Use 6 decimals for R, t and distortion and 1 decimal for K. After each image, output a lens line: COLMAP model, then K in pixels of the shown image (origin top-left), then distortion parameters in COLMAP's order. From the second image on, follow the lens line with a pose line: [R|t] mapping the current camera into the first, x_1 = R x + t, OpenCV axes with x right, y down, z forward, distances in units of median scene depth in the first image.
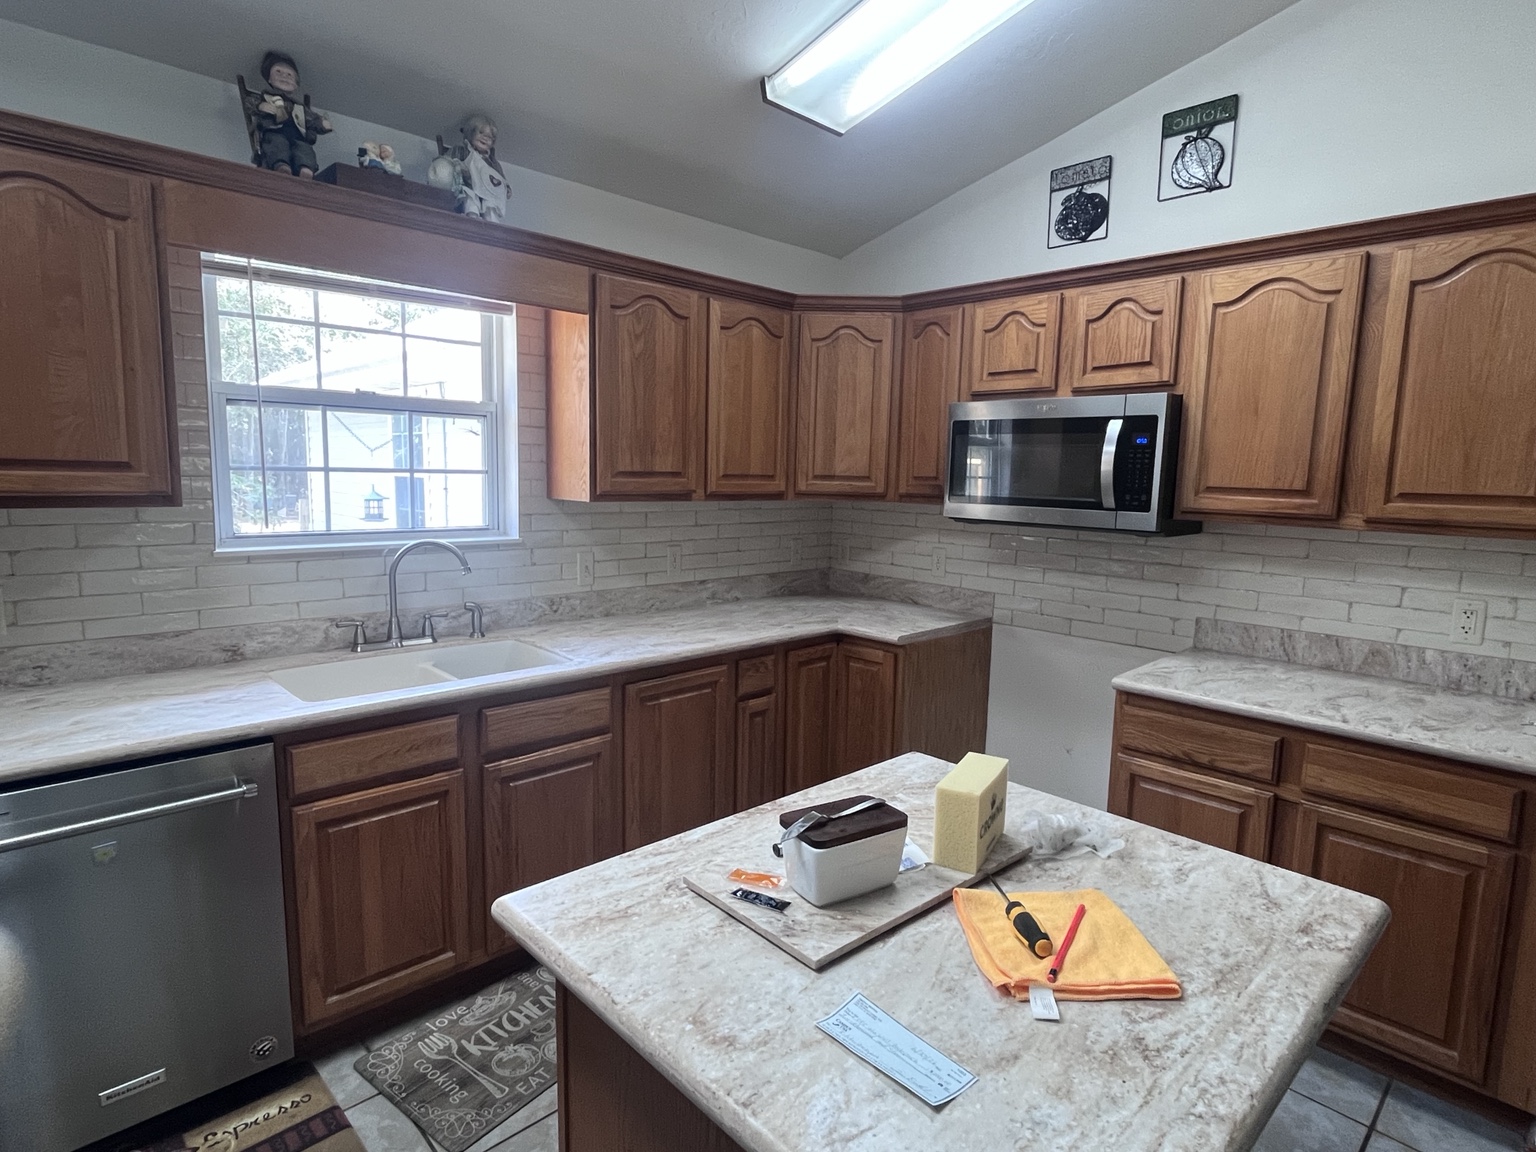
lens RADIAL K [[813.7, 0, 765.1], [0, 813.7, 574.5], [0, 0, 1]] dist [0.003320, 0.001254]
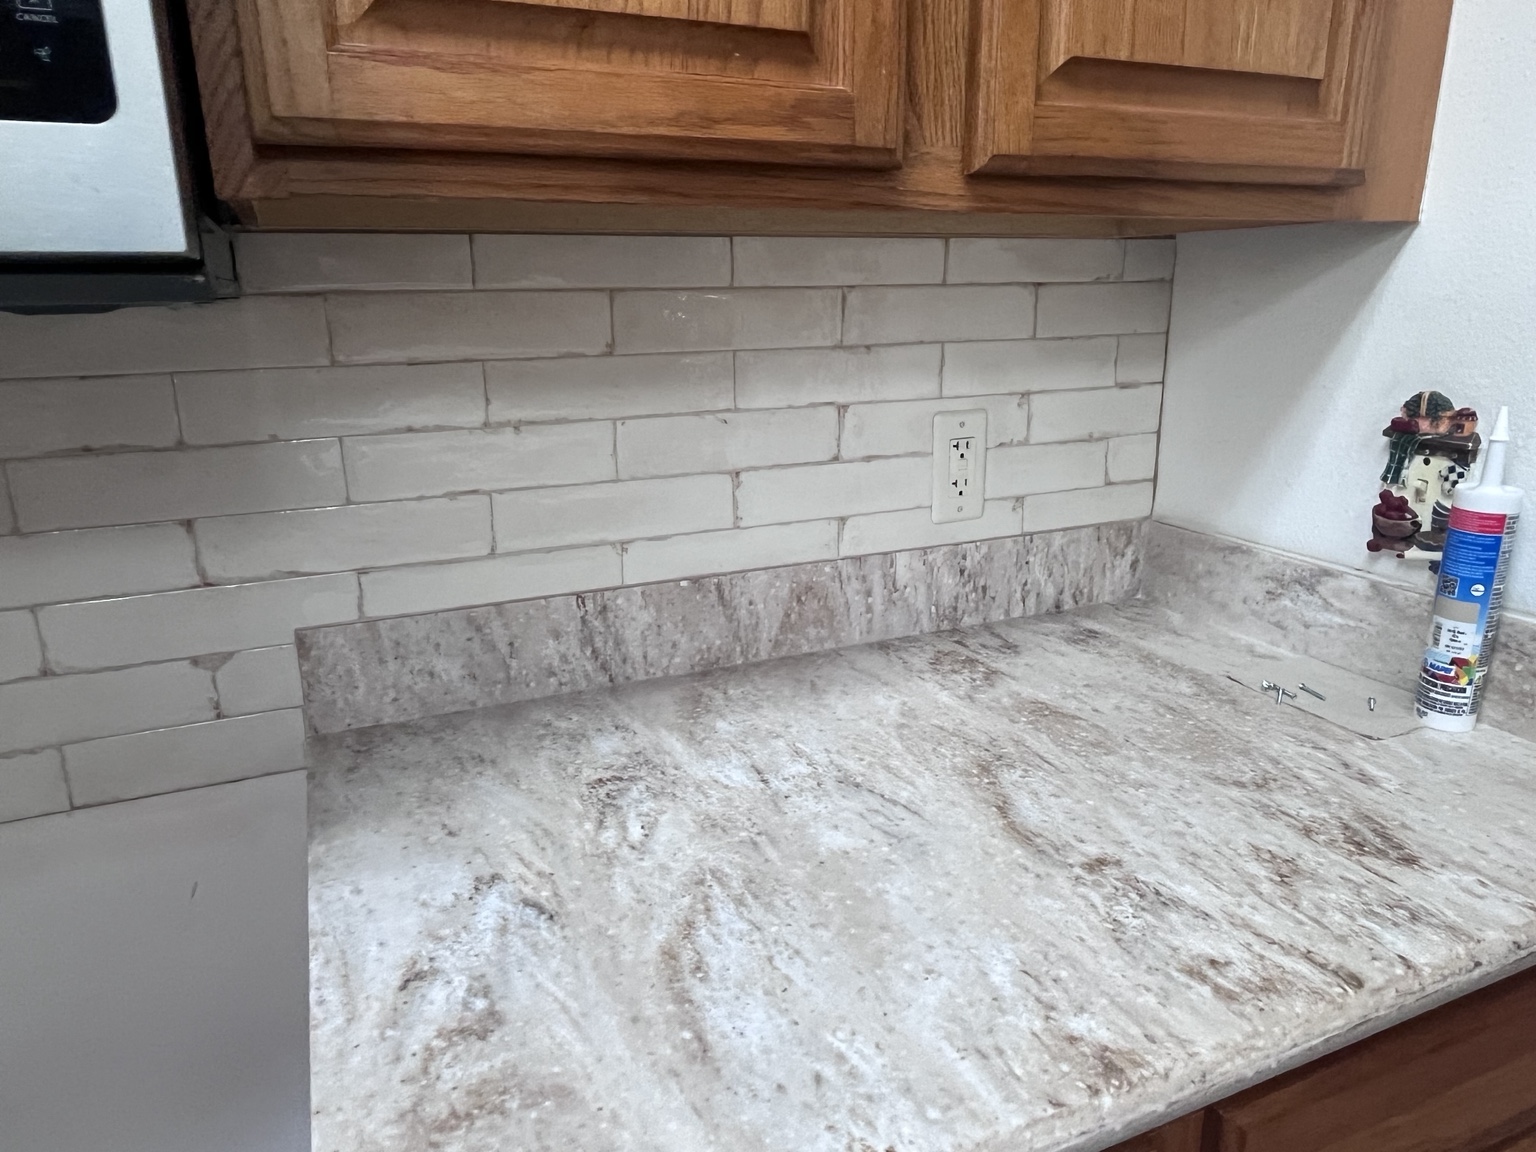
lens RADIAL K [[1016.6, 0, 766.6], [0, 1016.6, 571.9], [0, 0, 1]] dist [0.002286, -0.000075]
pose [[0.349869, -0.287552, 0.891575, 0.345079], [0.141412, 0.957031, 0.253170, -0.031751], [-0.926064, 0.037503, 0.375498, 0.858061]]
